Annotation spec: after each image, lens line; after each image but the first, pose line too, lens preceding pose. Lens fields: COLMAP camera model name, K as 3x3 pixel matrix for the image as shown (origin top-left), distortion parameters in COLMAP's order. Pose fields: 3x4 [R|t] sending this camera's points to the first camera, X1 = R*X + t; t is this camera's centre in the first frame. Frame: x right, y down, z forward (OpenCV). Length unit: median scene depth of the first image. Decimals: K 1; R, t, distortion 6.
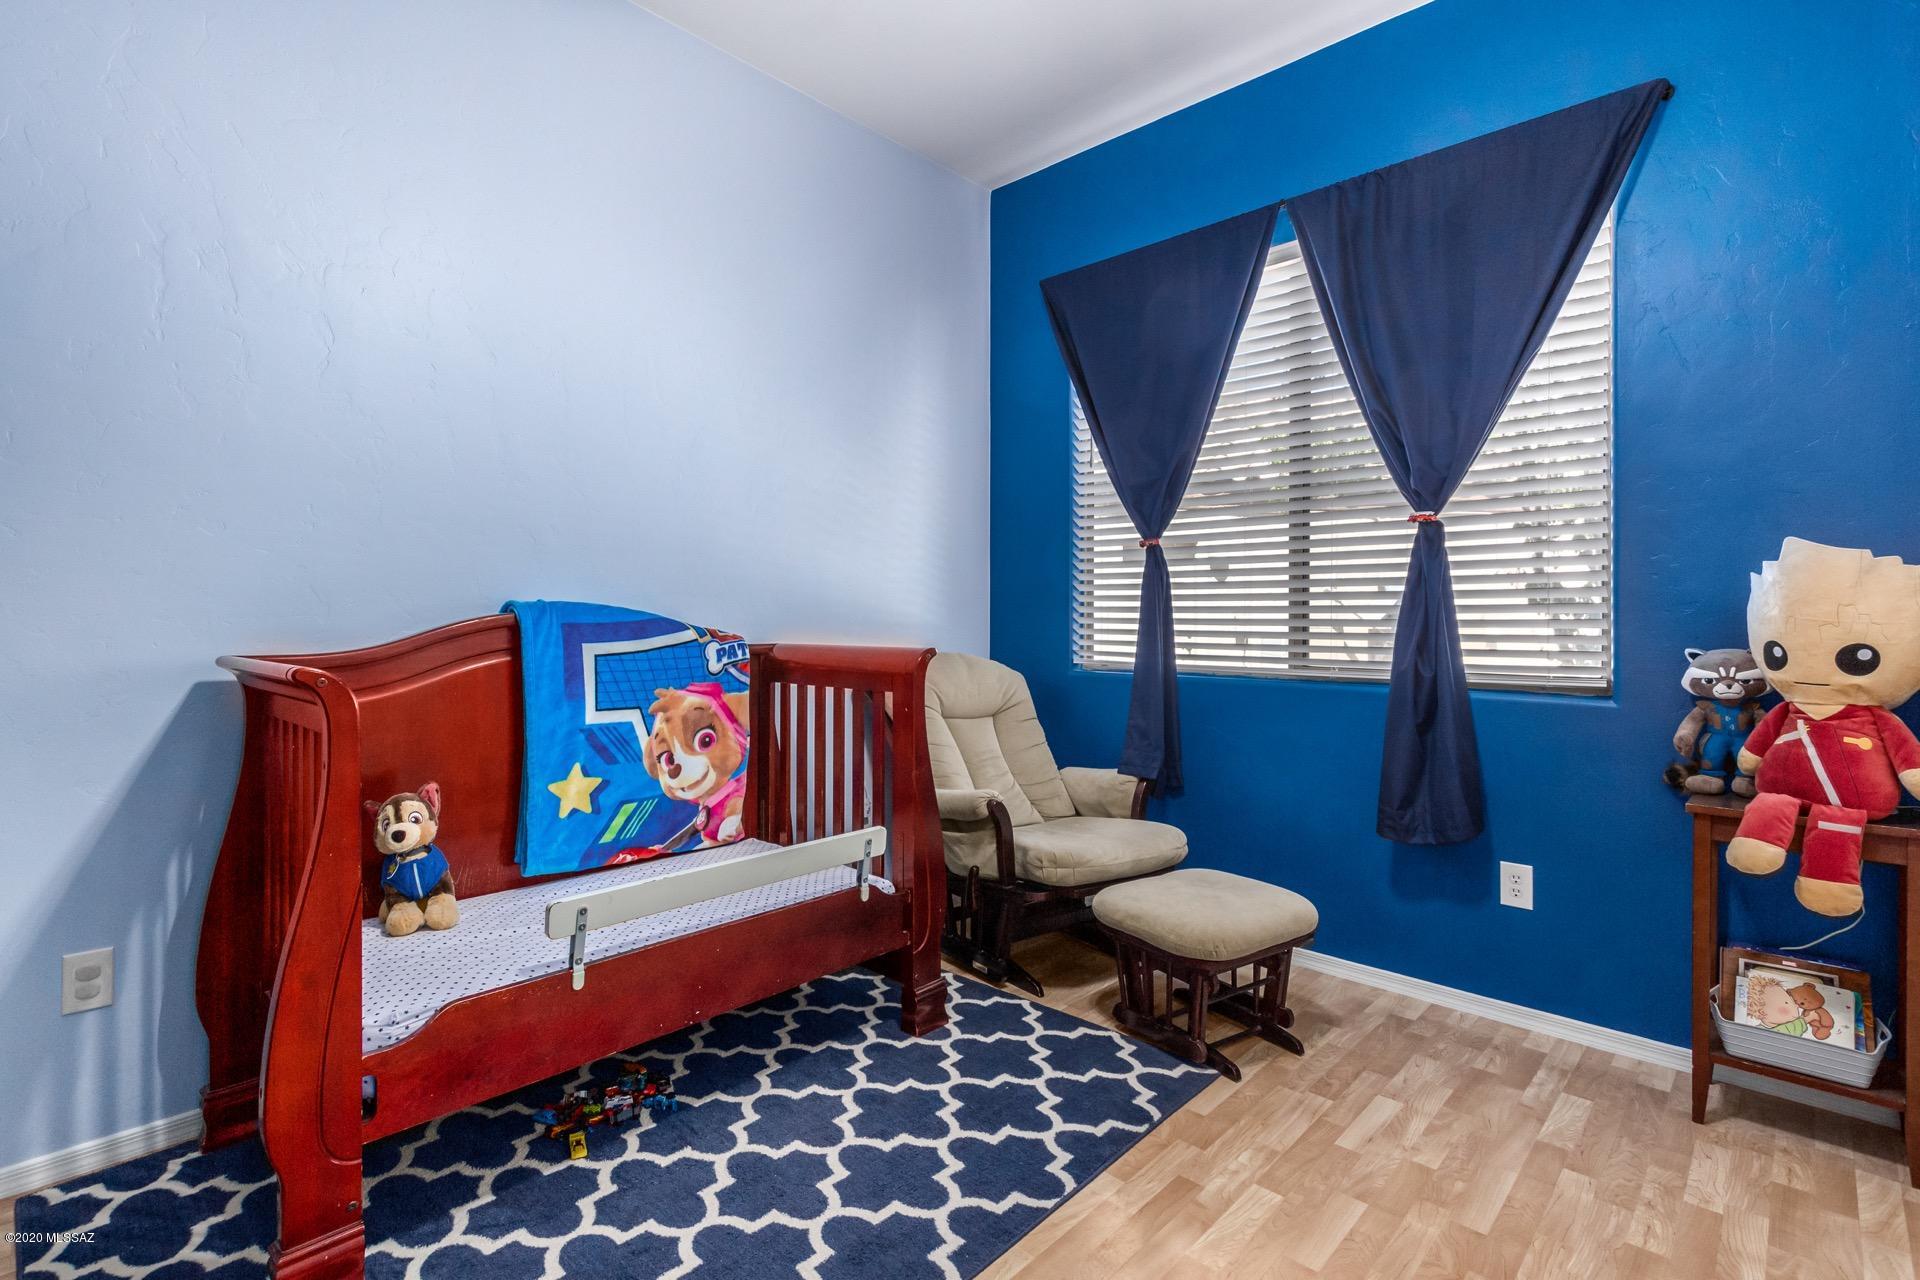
lens RADIAL K [[920.4, 0, 960.0], [0, 920.4, 640.0], [0, 0, 1]] dist [0.029291, -0.000143]
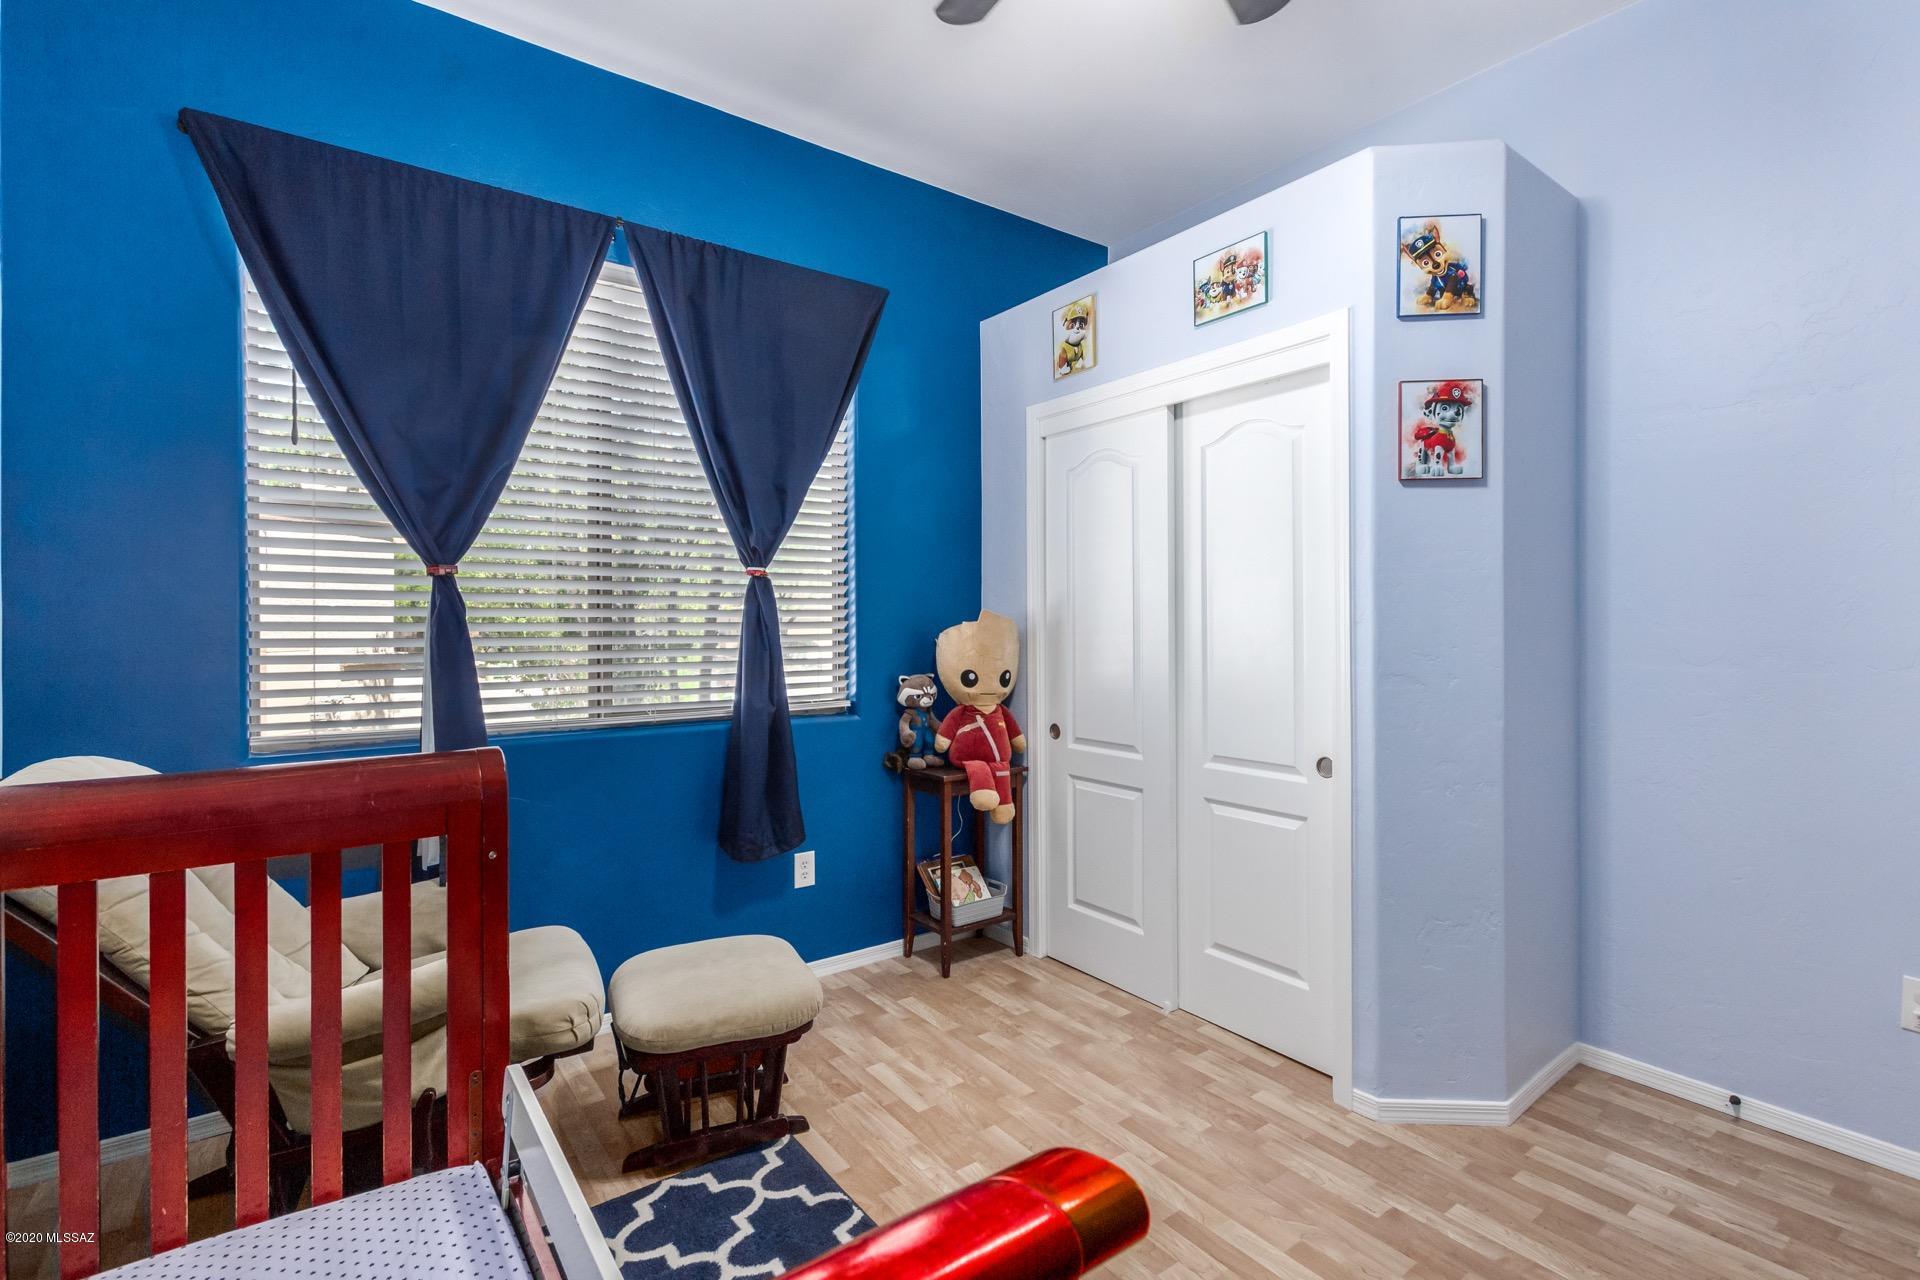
lens RADIAL K [[885.8, 0, 967.1], [0, 885.8, 630.3], [0, 0, 1]] dist [0.001712, 0.000291]
pose [[0.168296, -0.008603, 0.985699, -0.614425], [0.021439, 0.999757, 0.005065, -0.069072], [-0.985503, 0.020280, 0.168440, 0.651950]]
